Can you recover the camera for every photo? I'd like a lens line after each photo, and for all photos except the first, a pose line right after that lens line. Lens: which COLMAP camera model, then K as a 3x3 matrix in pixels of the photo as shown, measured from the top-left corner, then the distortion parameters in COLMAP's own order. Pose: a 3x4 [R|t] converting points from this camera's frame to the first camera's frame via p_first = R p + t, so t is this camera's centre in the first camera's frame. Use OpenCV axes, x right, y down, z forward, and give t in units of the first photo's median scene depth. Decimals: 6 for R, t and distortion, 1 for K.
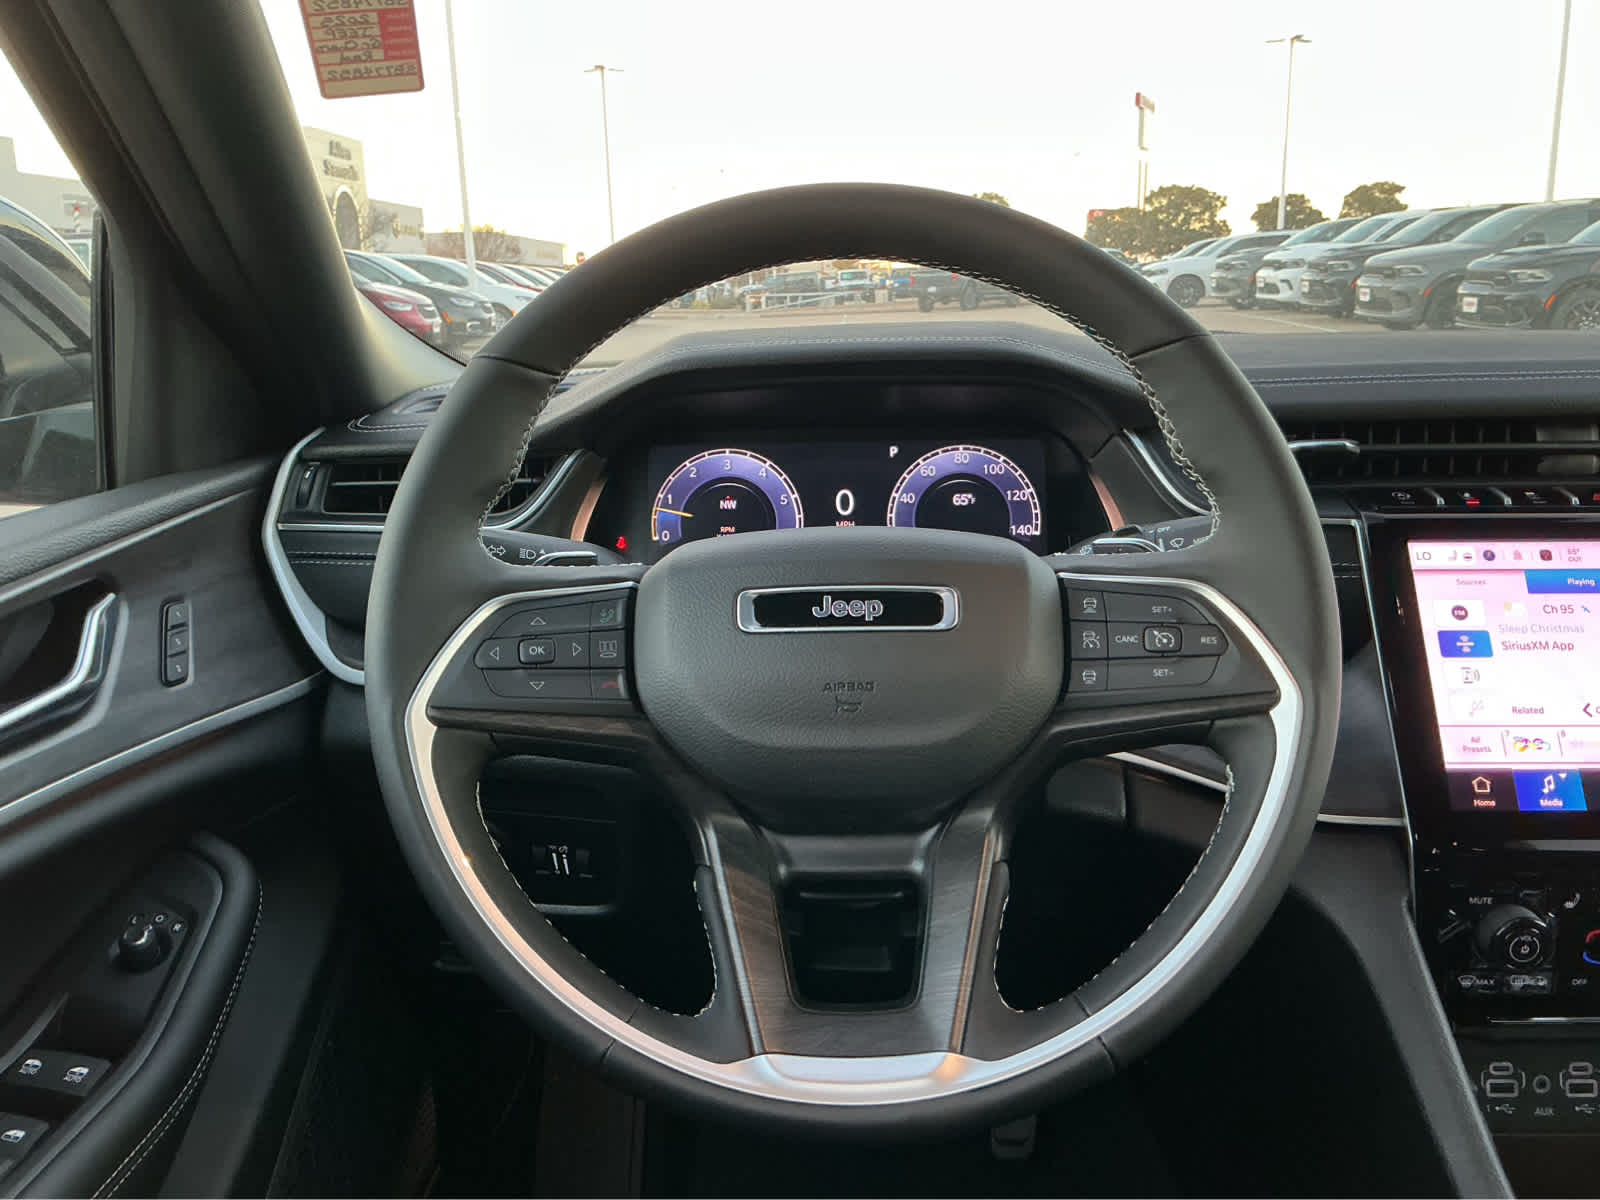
lens RADIAL K [[1312.3, 0, 800.0], [0, 1312.3, 600.0], [0, 0, 1]] dist [0.174128, -0.397635]
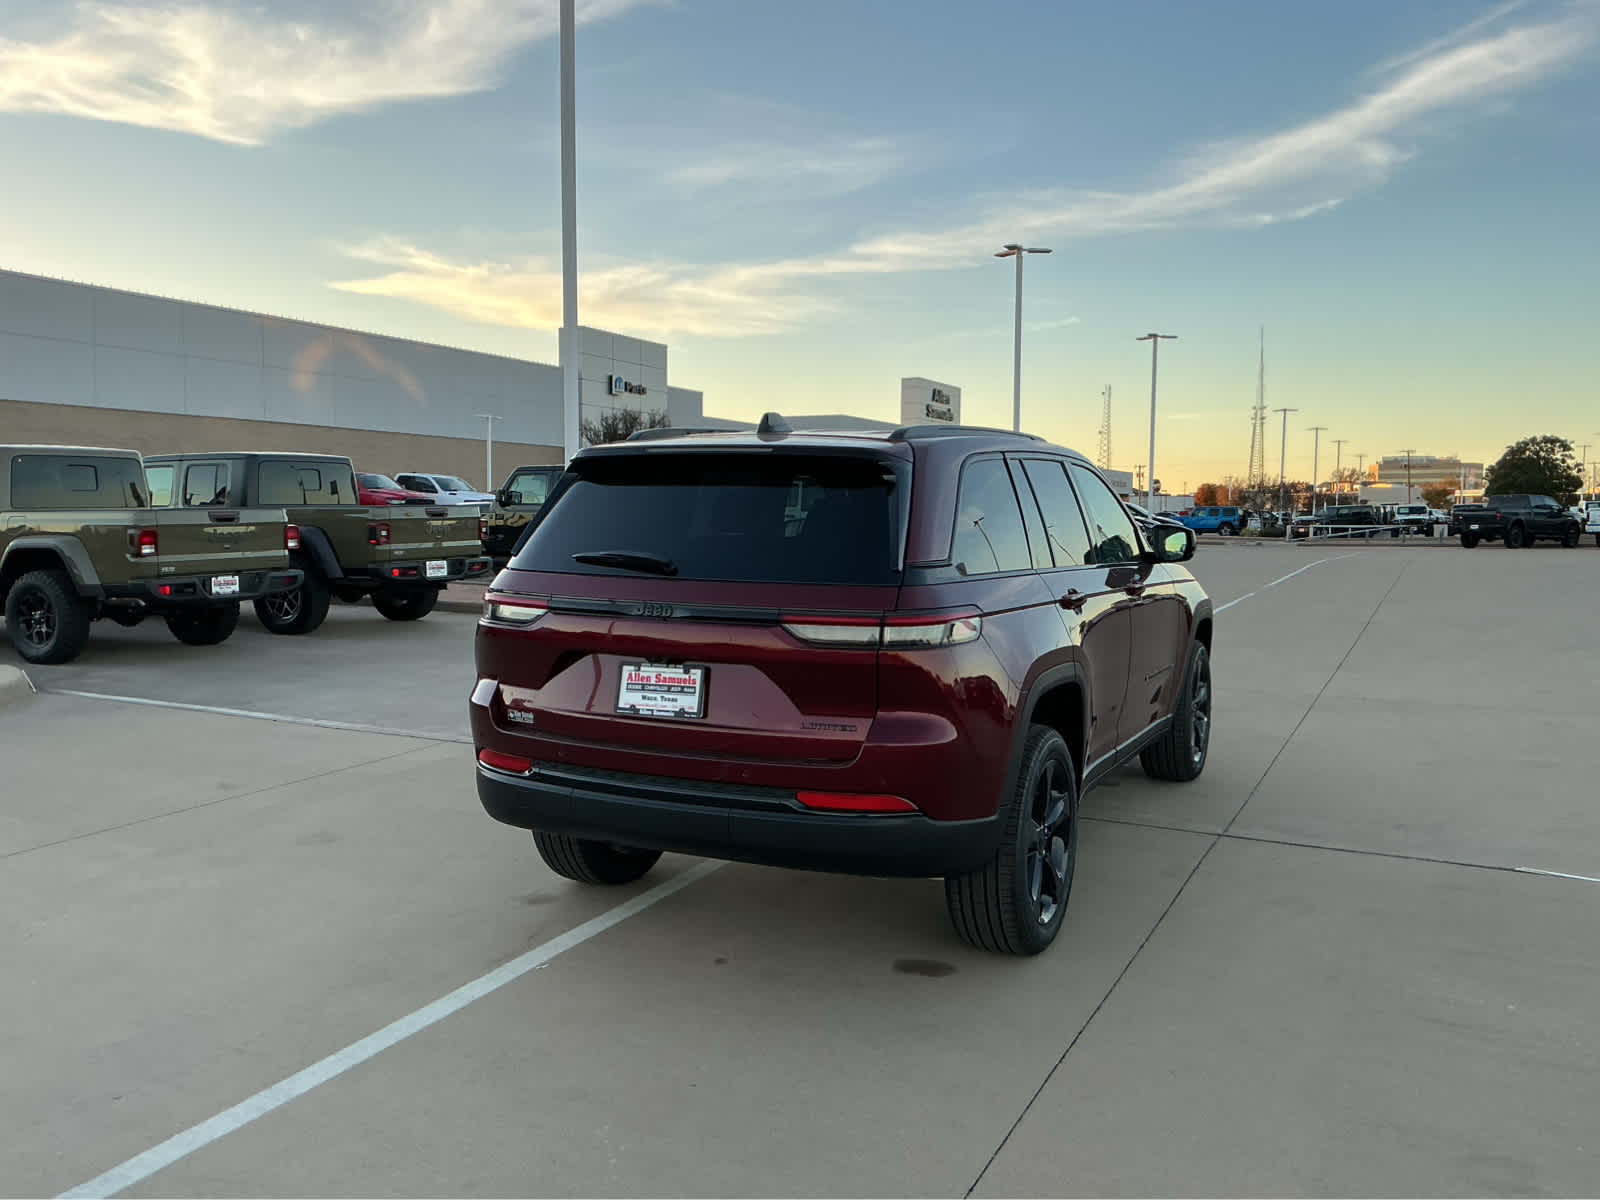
lens RADIAL K [[1319.3, 0, 807.5], [0, 1319.3, 609.8], [0, 0, 1]] dist [0.098784, -0.175892]
pose [[0.913057, 0.061788, -0.403125, 0.046938], [-0.123859, 0.983781, -0.129748, 0.023811], [0.388570, 0.168398, 0.905900, -0.112590]]
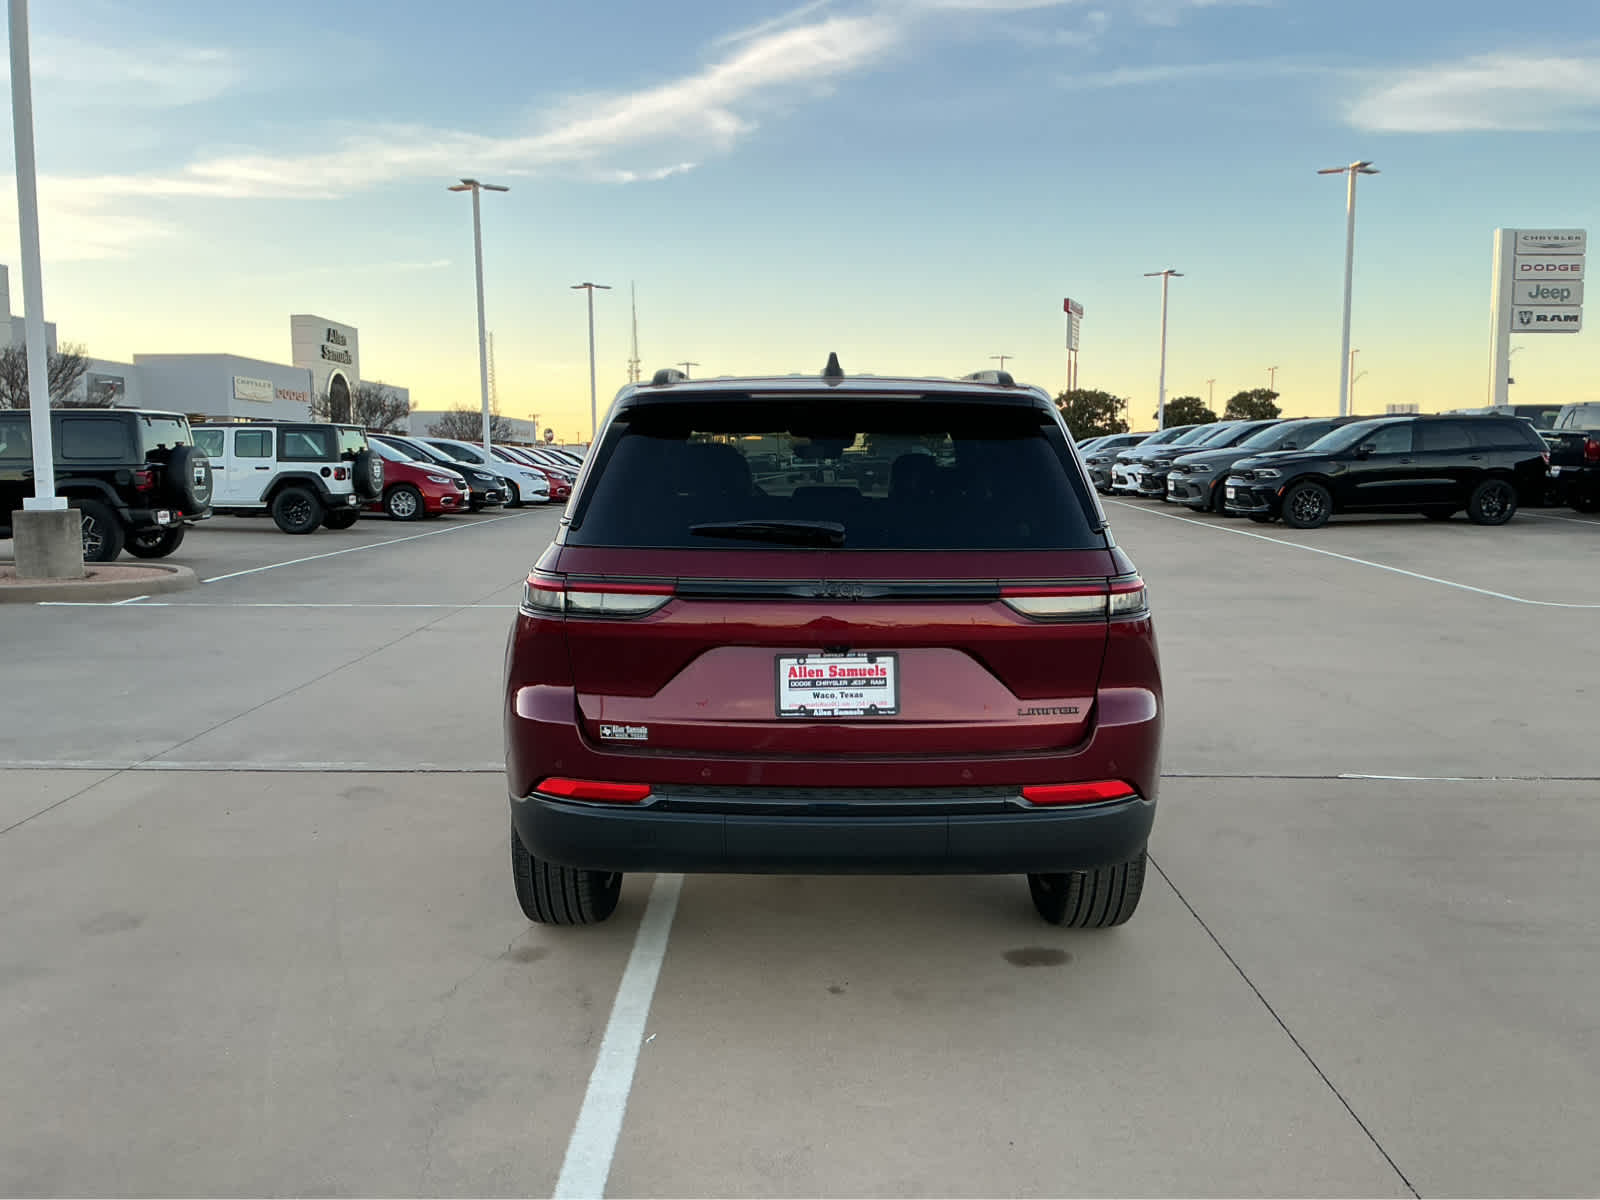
lens RADIAL K [[1319.3, 0, 807.5], [0, 1319.3, 609.8], [0, 0, 1]] dist [0.098784, -0.175892]
pose [[0.999155, 0.015481, 0.038078, 0.003527], [-0.010675, 0.992310, -0.123320, 0.023787], [-0.039695, 0.122810, 0.991636, -0.109334]]
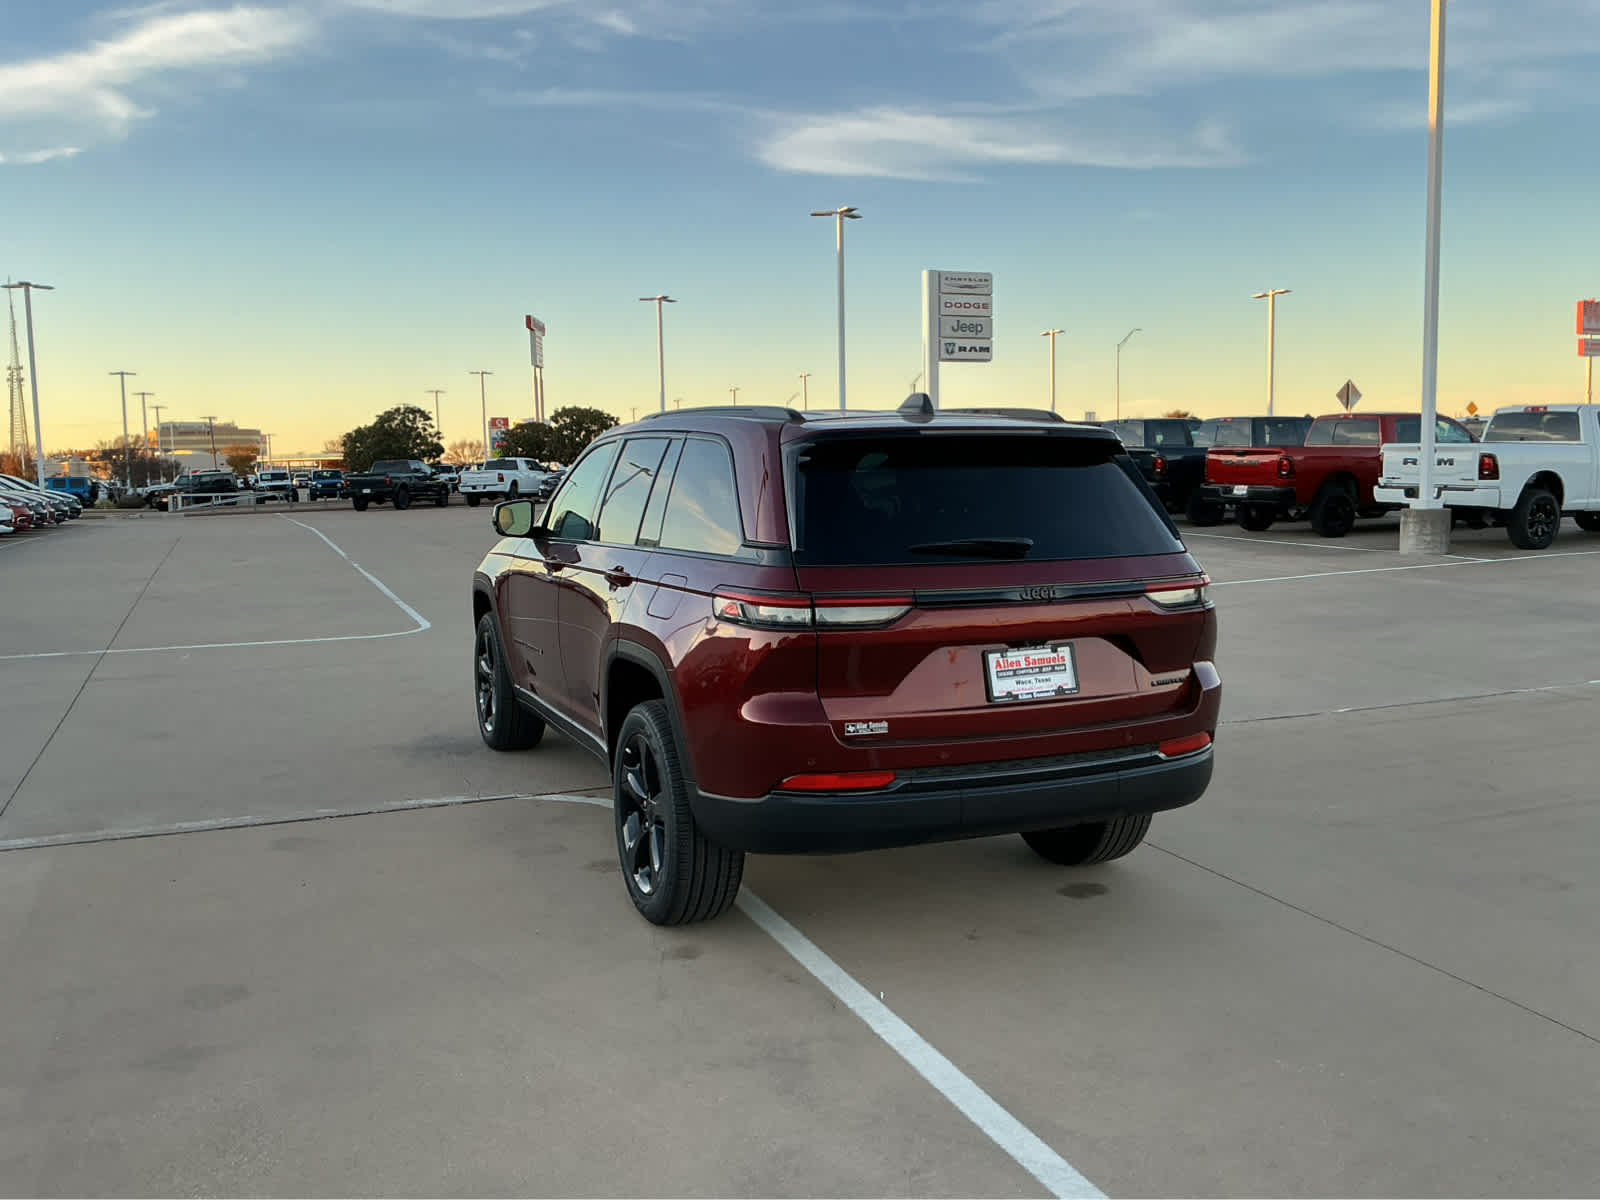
lens RADIAL K [[1319.3, 0, 807.5], [0, 1319.3, 609.8], [0, 0, 1]] dist [0.098784, -0.175892]
pose [[0.904578, -0.038093, 0.424604, -0.037953], [0.096682, 0.988379, -0.117300, 0.023663], [-0.415201, 0.147159, 0.897749, -0.109927]]
